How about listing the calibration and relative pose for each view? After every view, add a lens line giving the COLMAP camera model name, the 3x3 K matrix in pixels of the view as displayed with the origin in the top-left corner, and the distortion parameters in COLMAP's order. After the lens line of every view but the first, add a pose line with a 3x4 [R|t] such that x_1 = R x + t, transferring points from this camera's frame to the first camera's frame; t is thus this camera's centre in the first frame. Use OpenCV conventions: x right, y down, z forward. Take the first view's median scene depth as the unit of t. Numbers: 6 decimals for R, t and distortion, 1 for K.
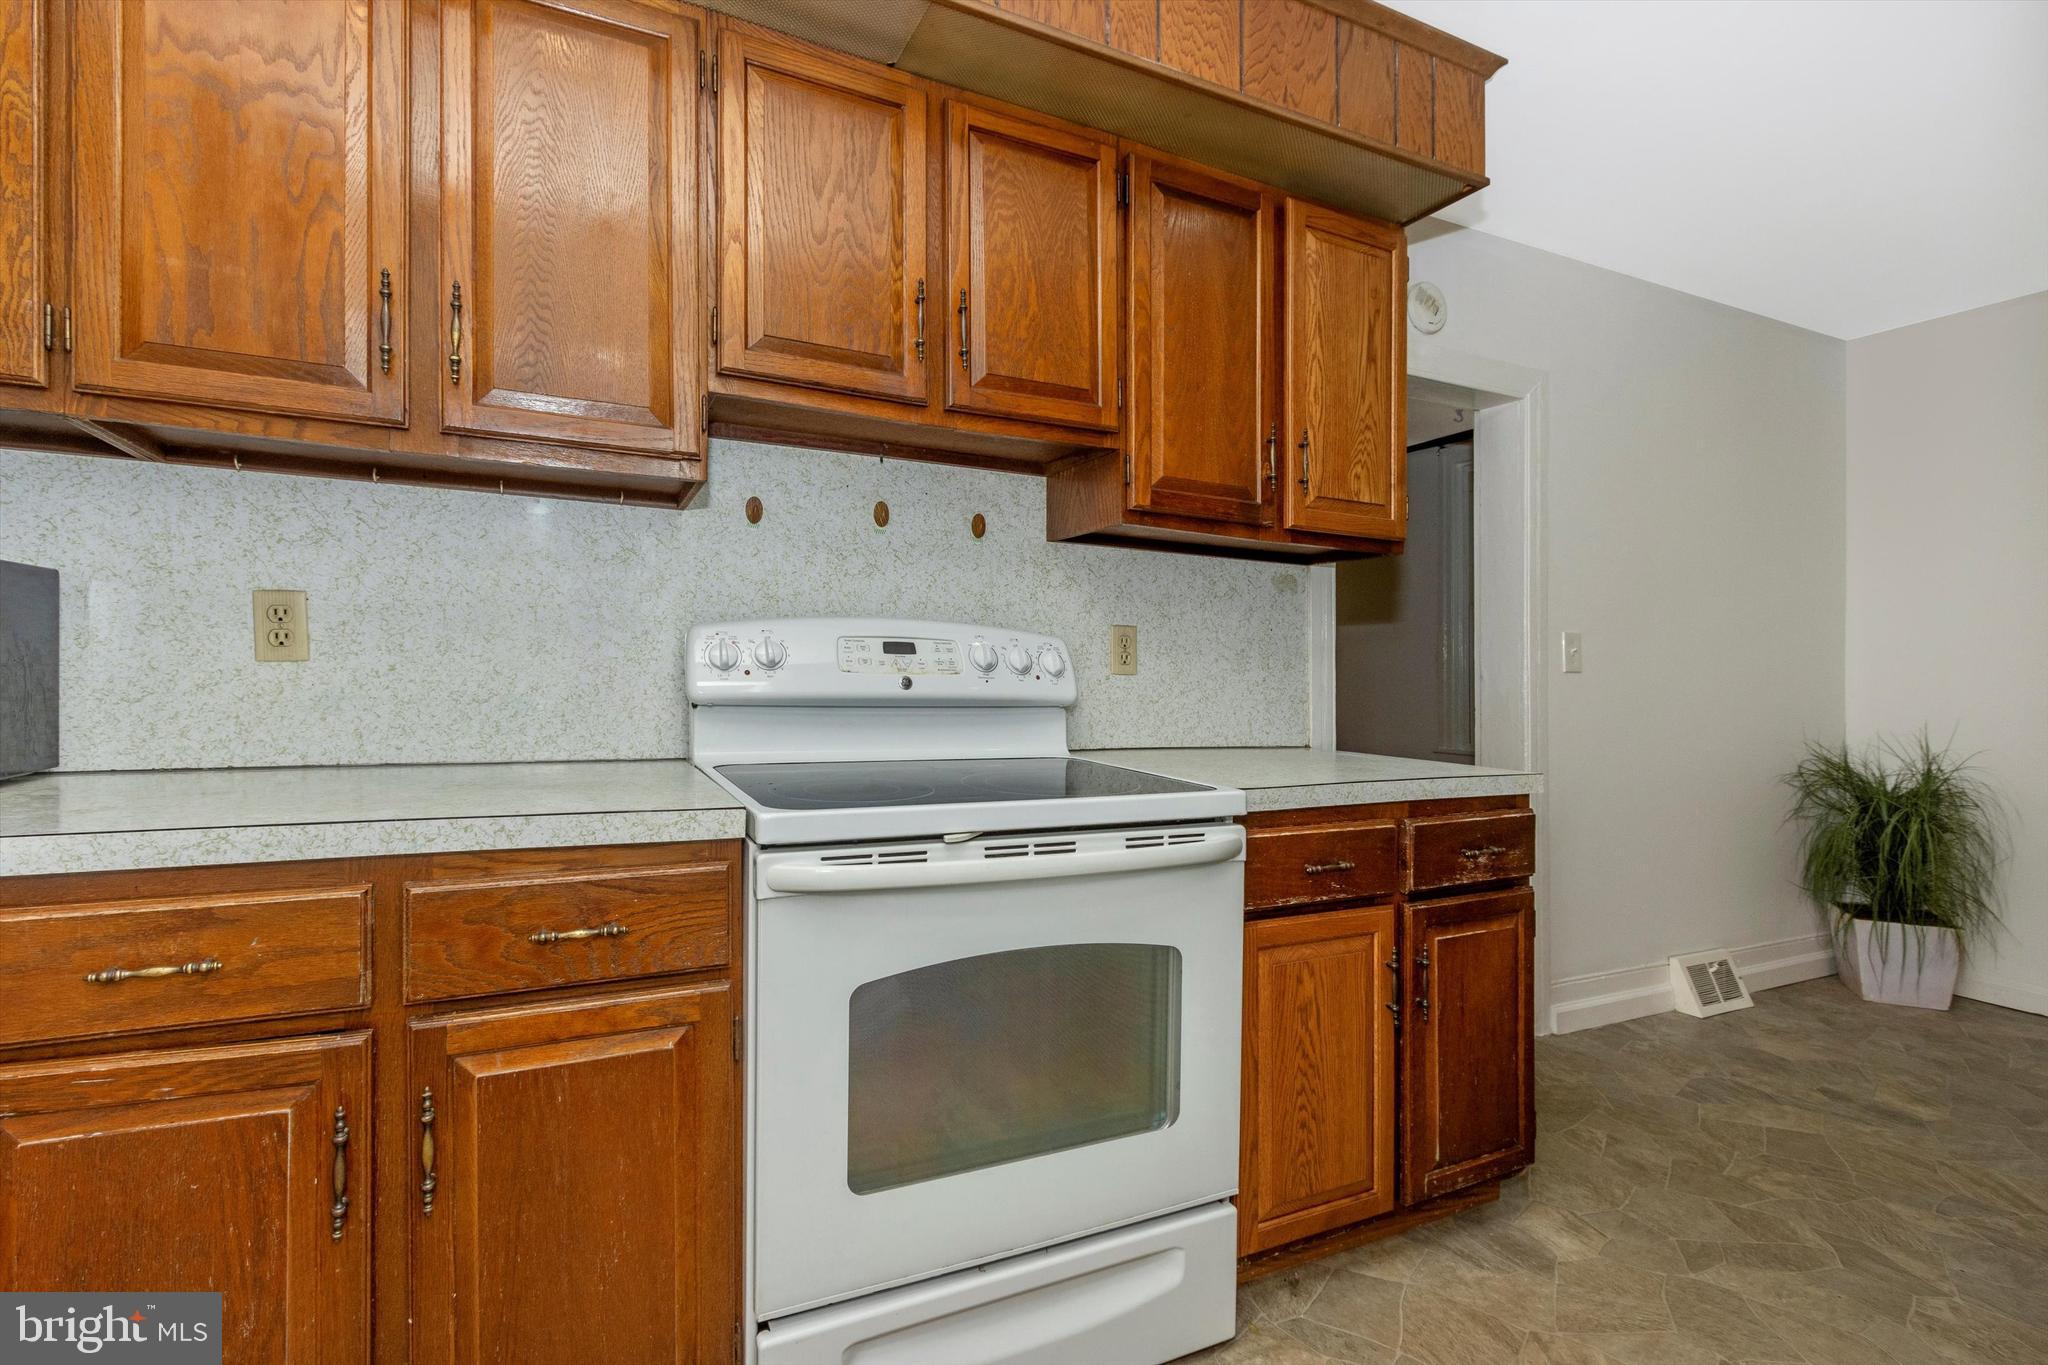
lens RADIAL K [[947.6, 0, 1021.8], [0, 947.6, 668.7], [0, 0, 1]] dist [0.008412, -0.002210]
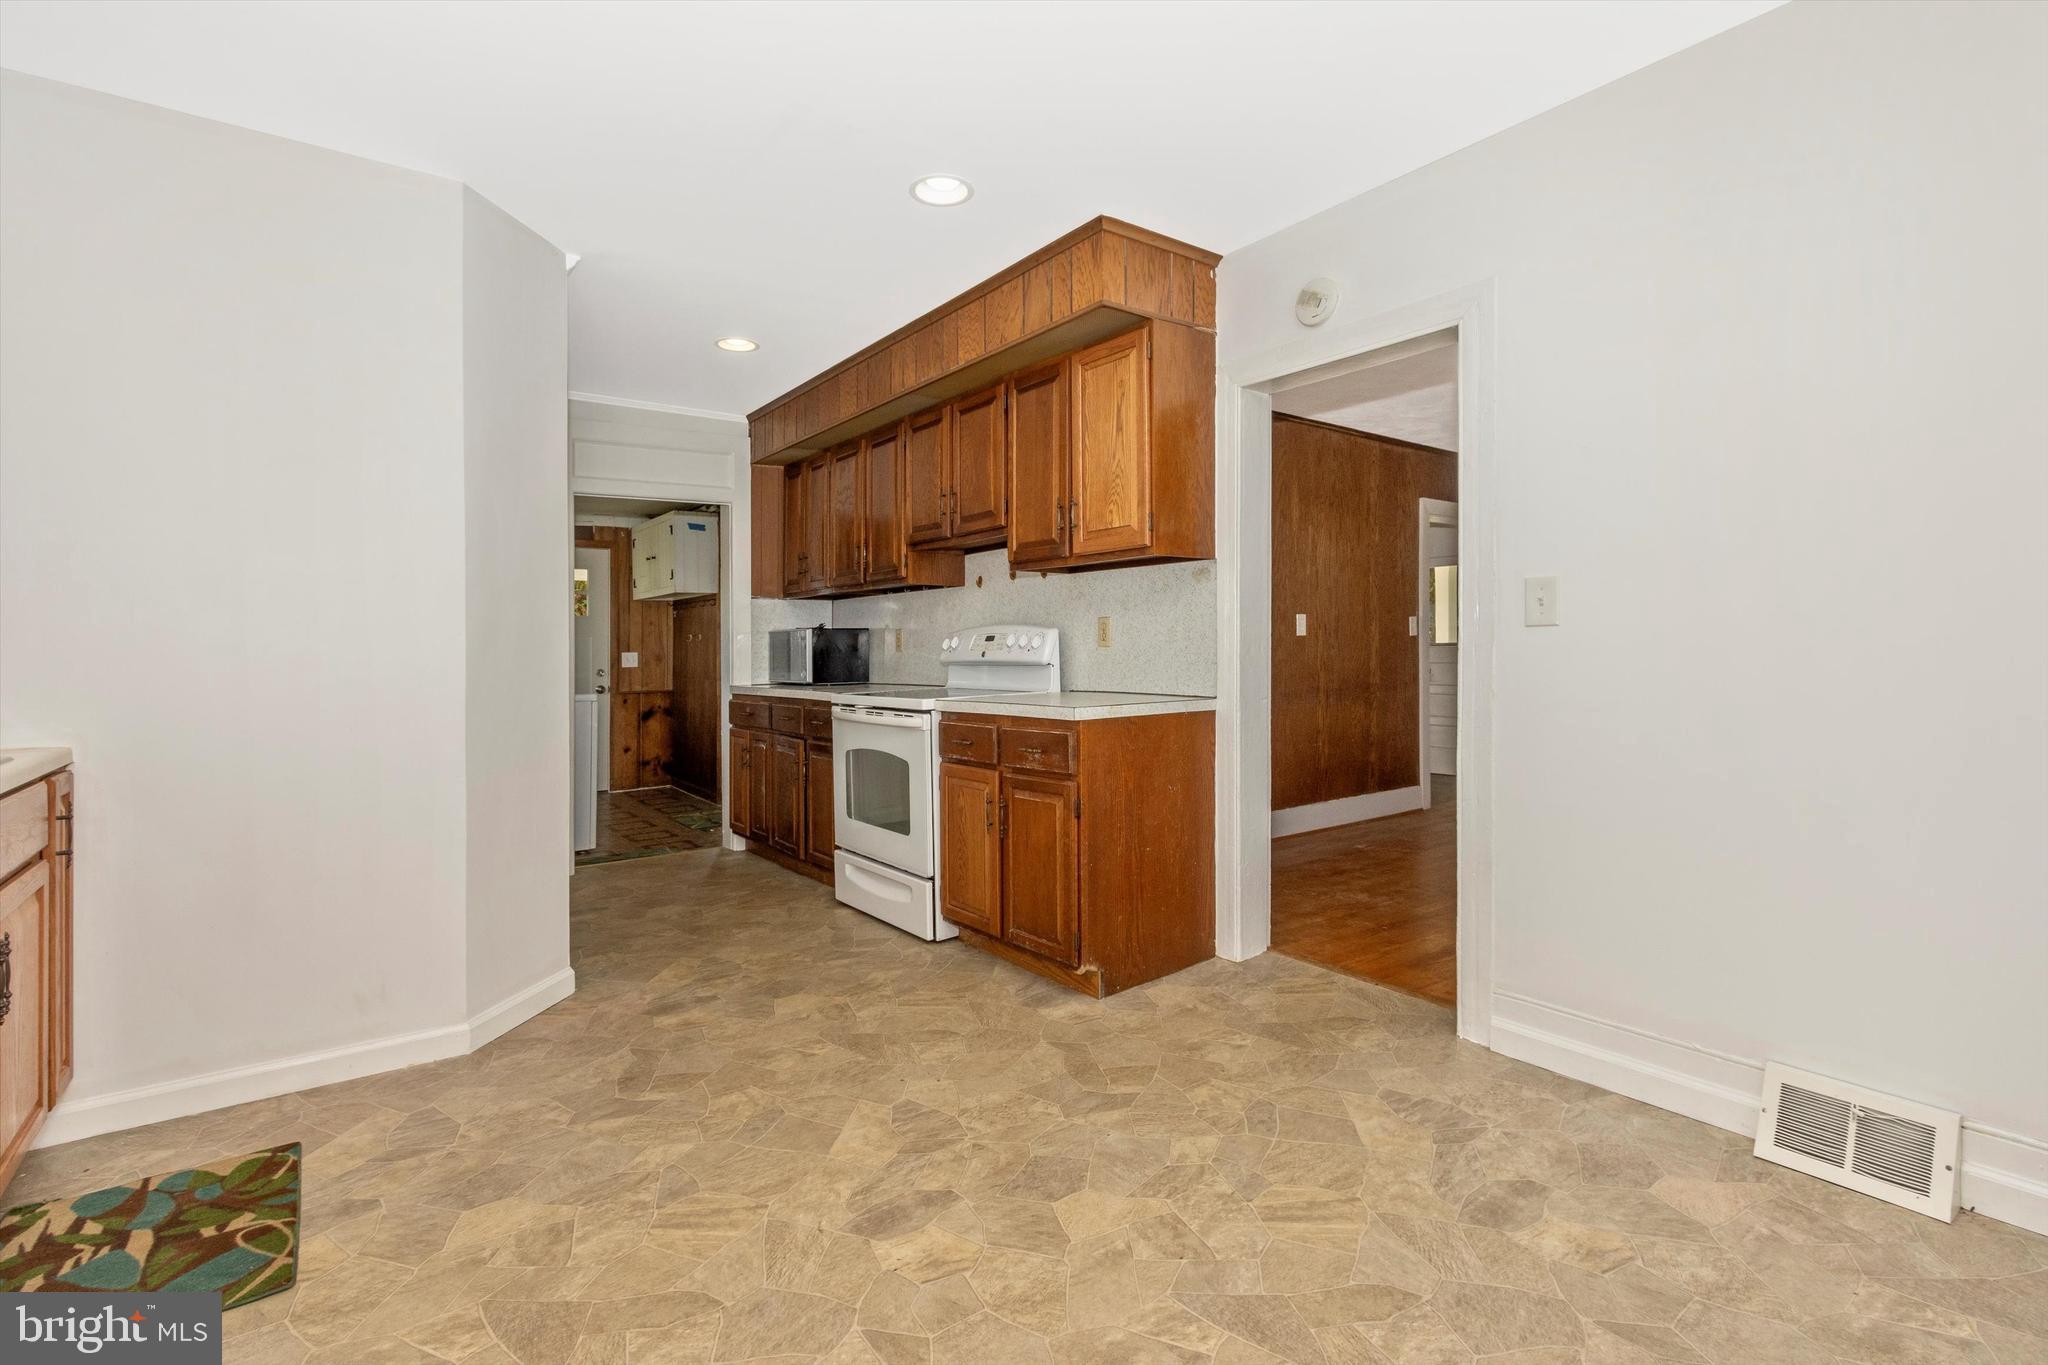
lens RADIAL K [[947.6, 0, 1011.4], [0, 947.6, 639.8], [0, 0, 1]] dist [0.008412, -0.002210]
pose [[0.187617, -0.035075, -0.981616, 1.895974], [0.018339, 0.999313, -0.032202, 0.048684], [0.982071, -0.011960, 0.188131, 0.593294]]
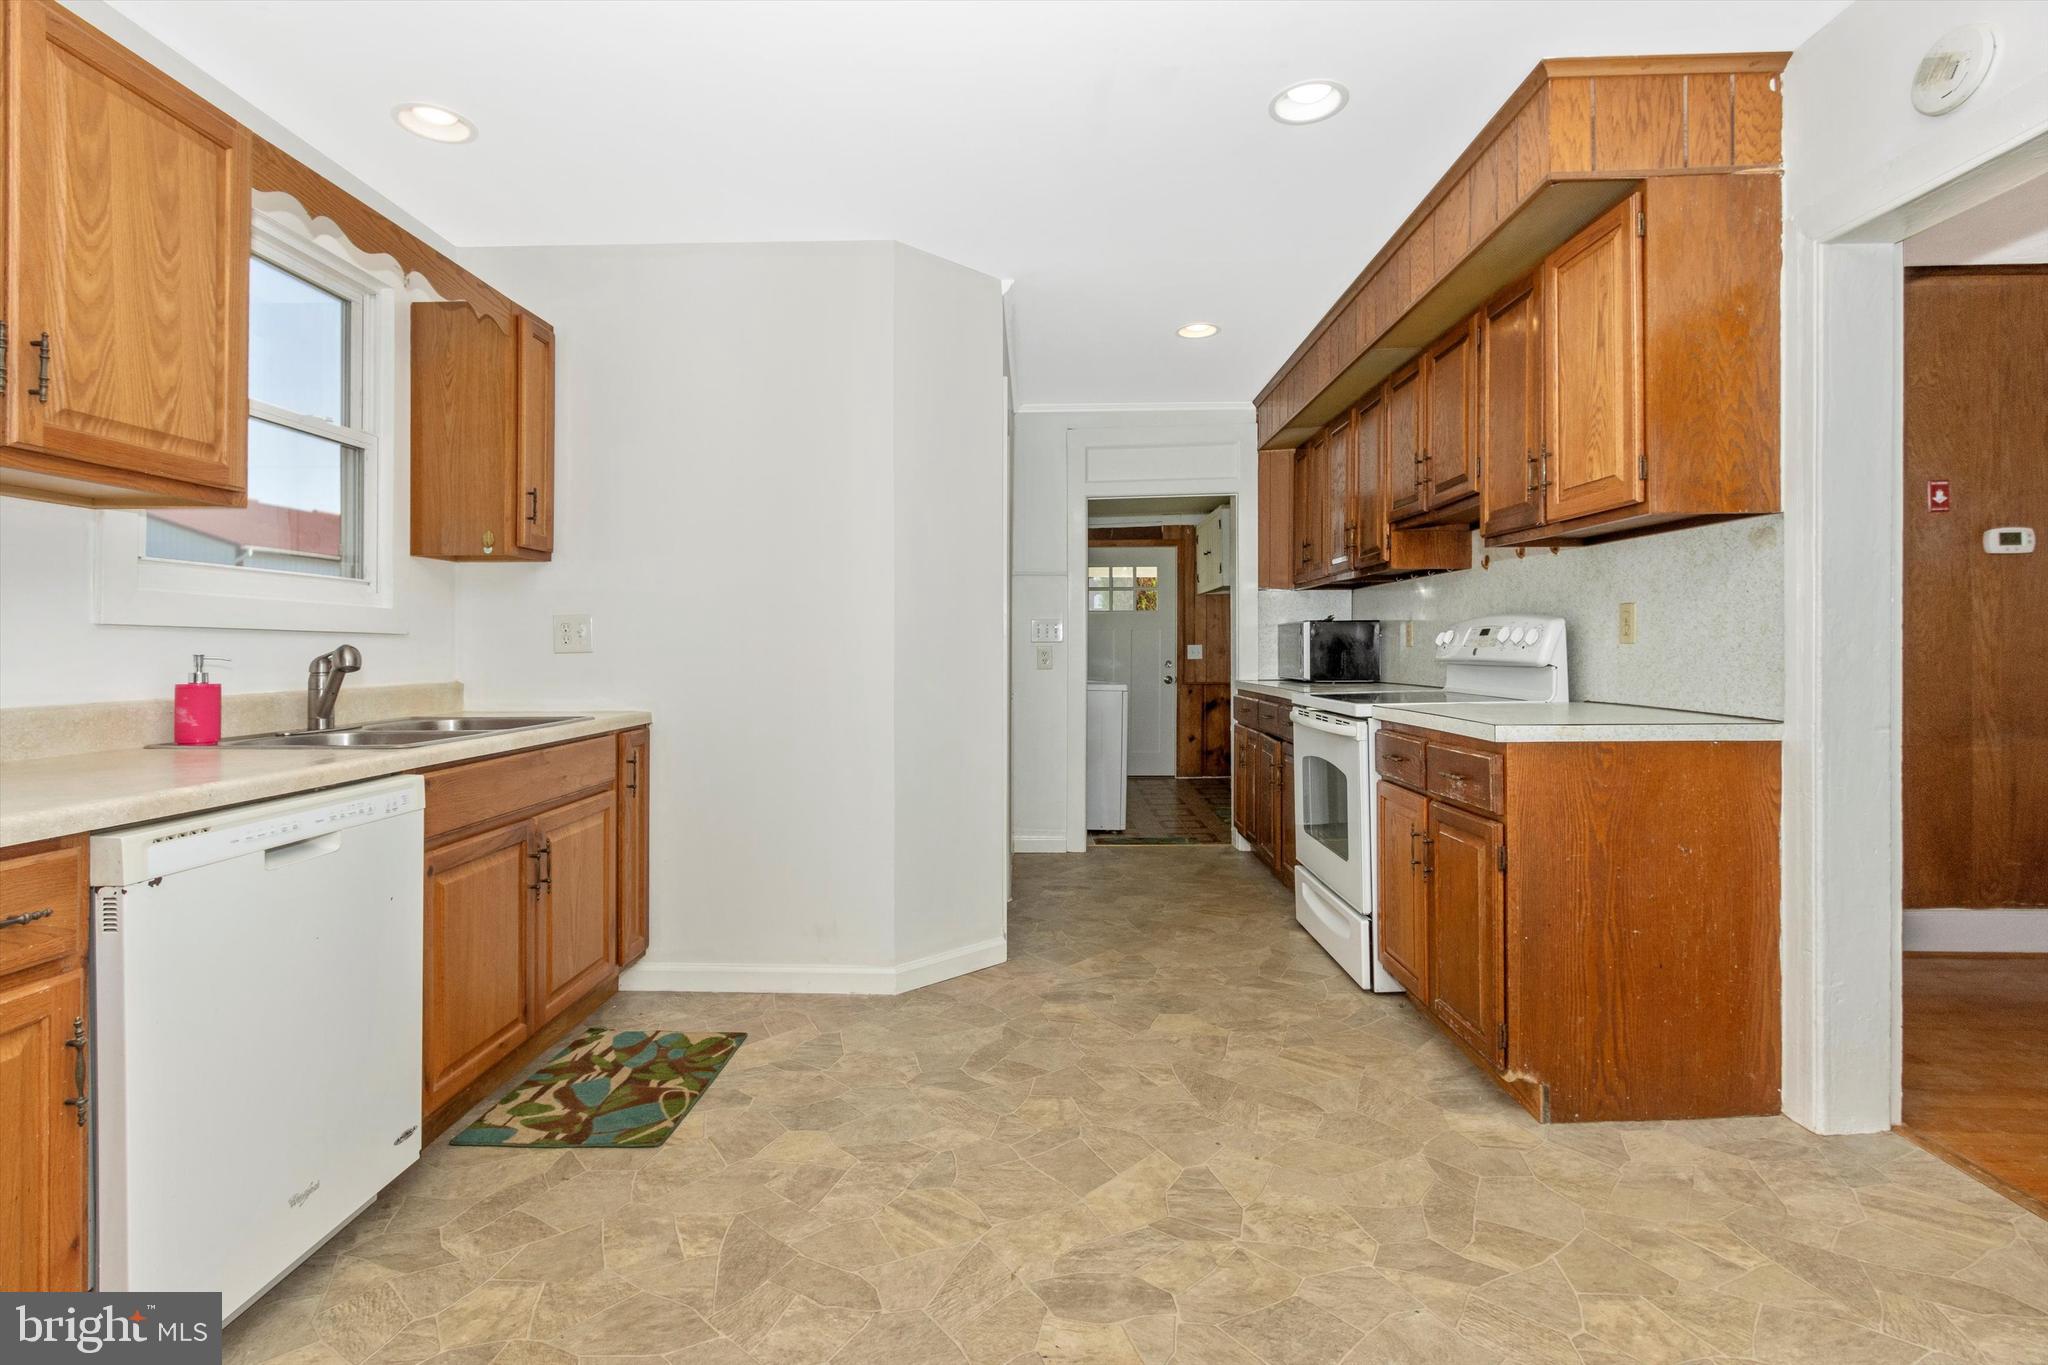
lens RADIAL K [[947.6, 0, 1011.3], [0, 947.6, 626.2], [0, 0, 1]] dist [0.008412, -0.002210]
pose [[-0.458694, -0.039292, -0.887725, 1.726228], [-0.002651, 0.999078, -0.042851, 0.042299], [0.888590, -0.017302, -0.458376, 0.957750]]
